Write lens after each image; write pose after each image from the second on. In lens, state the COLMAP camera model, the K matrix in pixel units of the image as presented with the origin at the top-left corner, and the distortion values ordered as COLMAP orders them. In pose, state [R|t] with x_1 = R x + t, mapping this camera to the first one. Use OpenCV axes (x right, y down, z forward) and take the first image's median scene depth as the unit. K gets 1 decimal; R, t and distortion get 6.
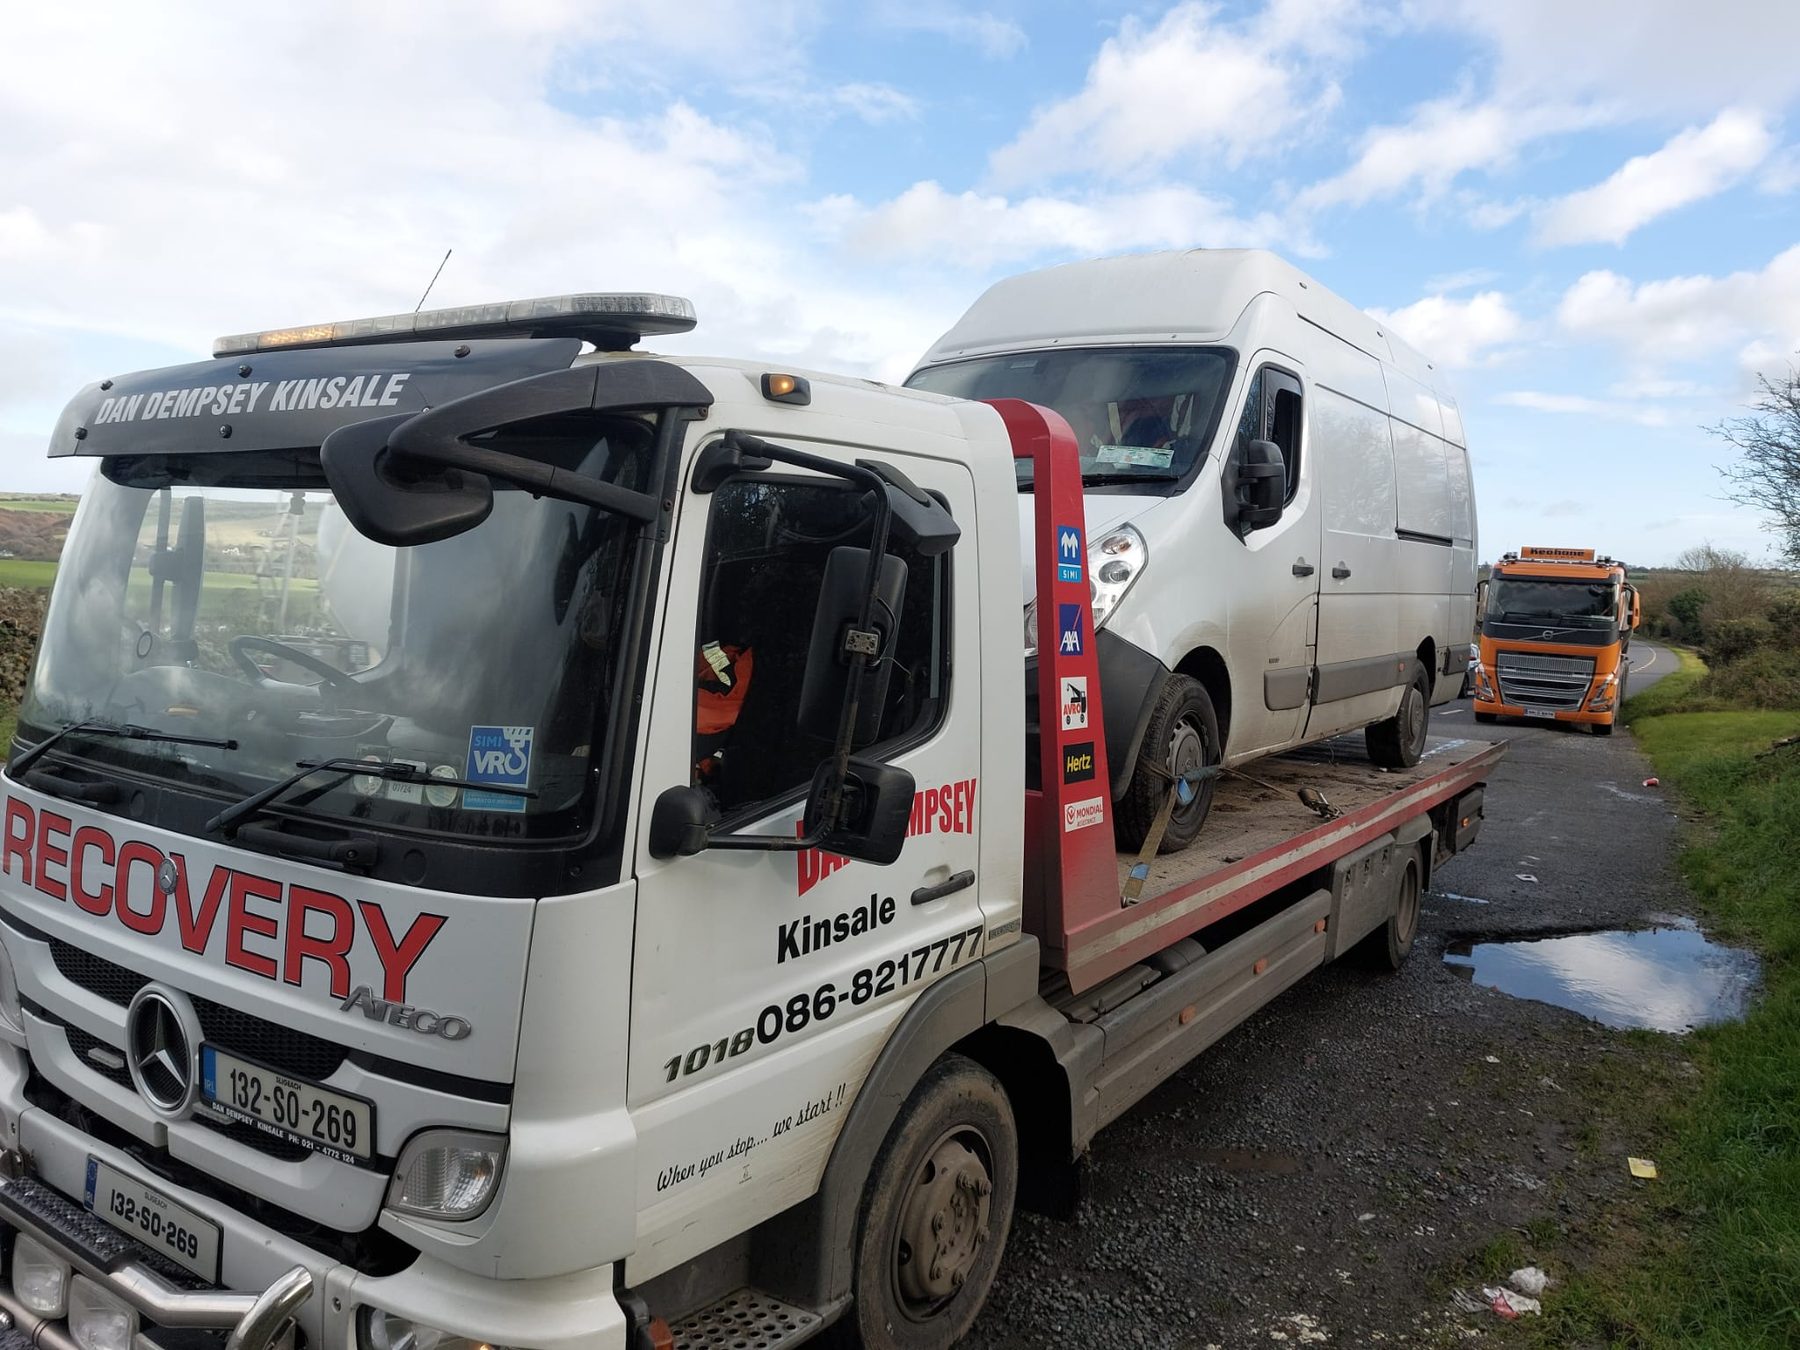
lens RADIAL K [[1299.8, 0, 905.9], [0, 1299.8, 667.1], [0, 0, 1]] dist [0.069610, -0.059080]
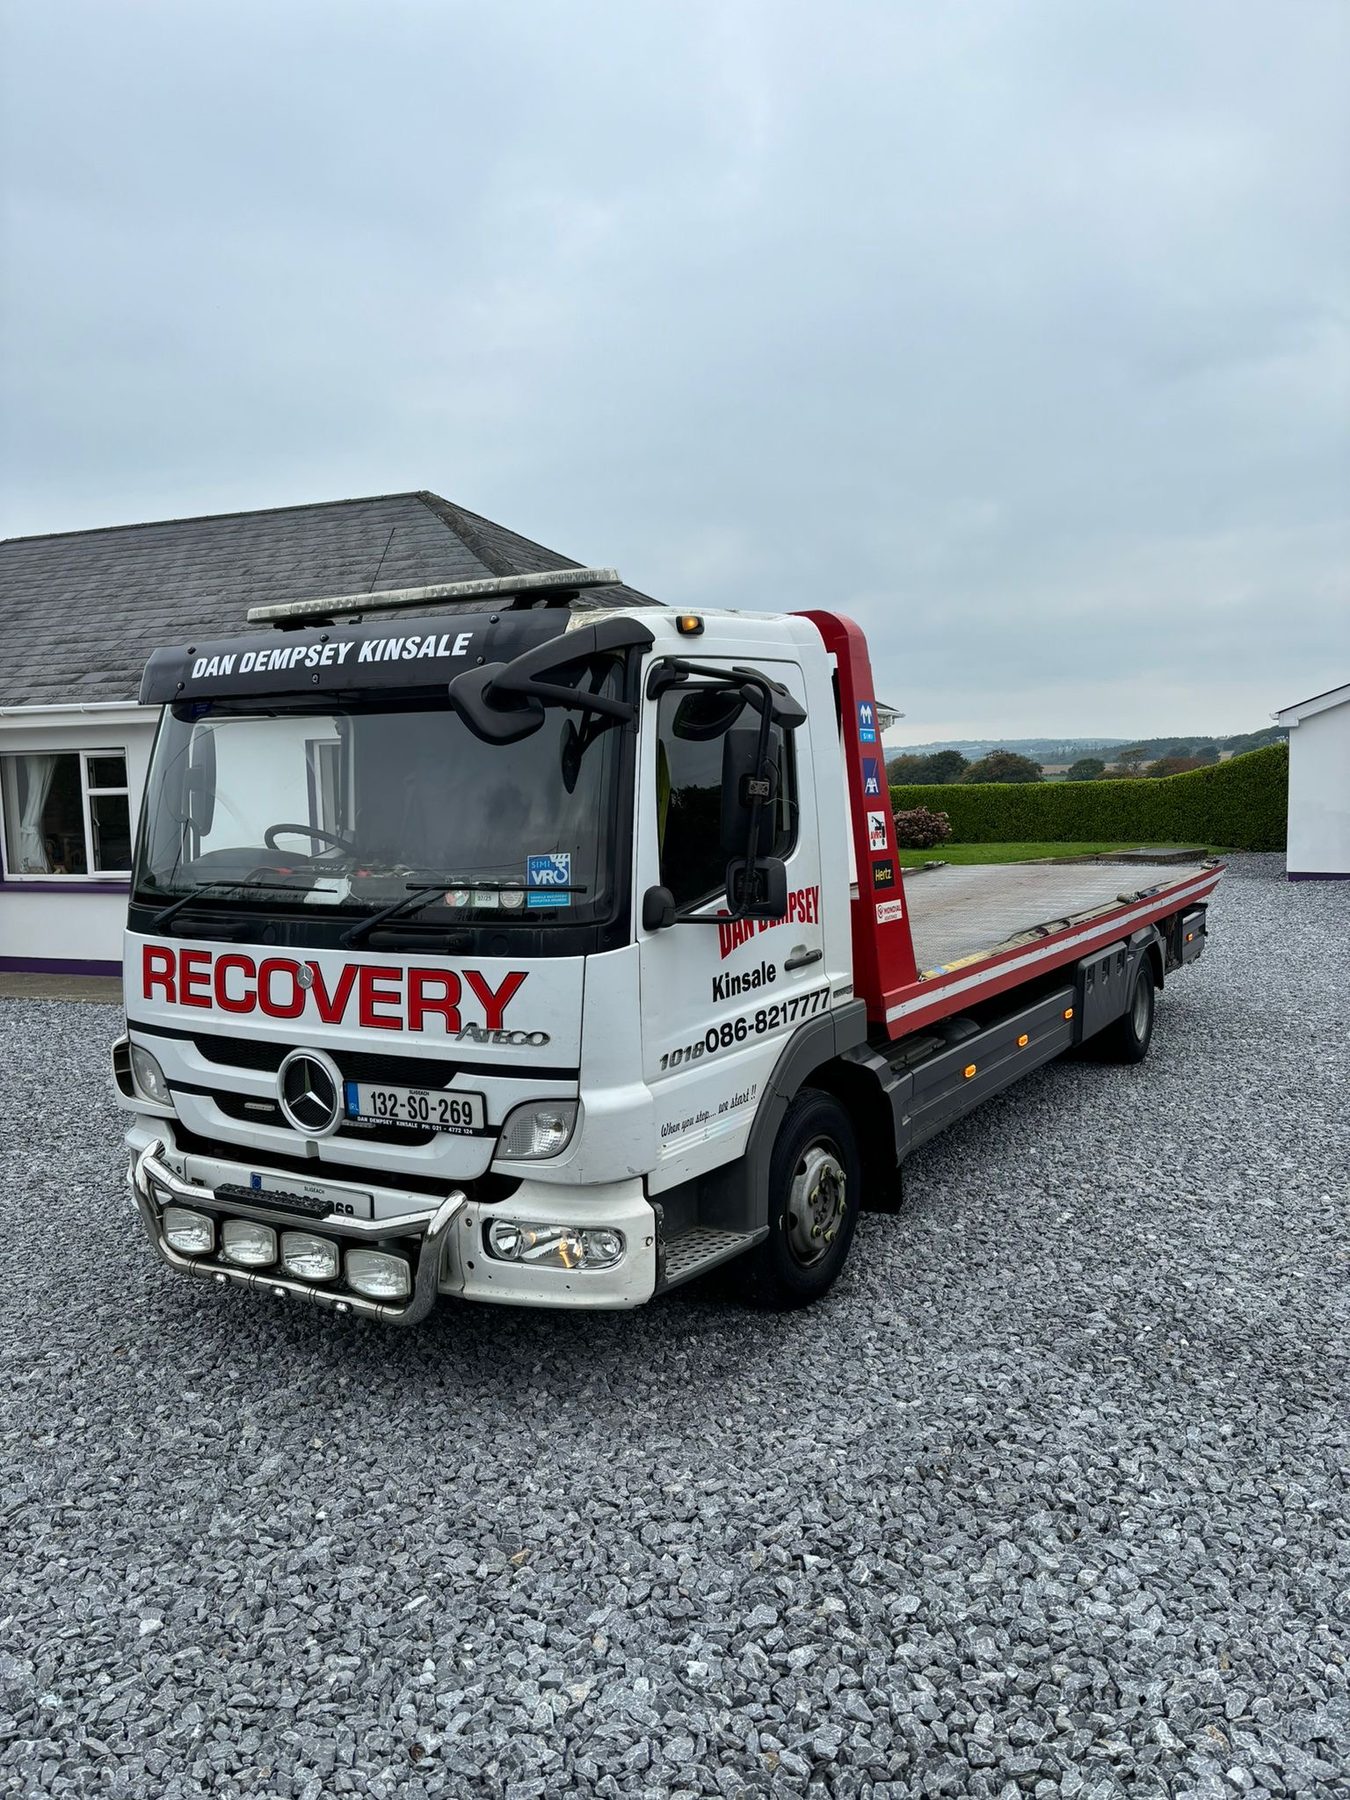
lens RADIAL K [[1367.3, 0, 670.1], [0, 1367.3, 906.0], [0, 0, 1]] dist [0.115212, -0.010233]
pose [[0.996804, -0.073887, 0.030378, -0.186943], [0.072731, 0.996645, 0.037539, 0.049188], [-0.033050, -0.035210, 0.998833, -0.595467]]
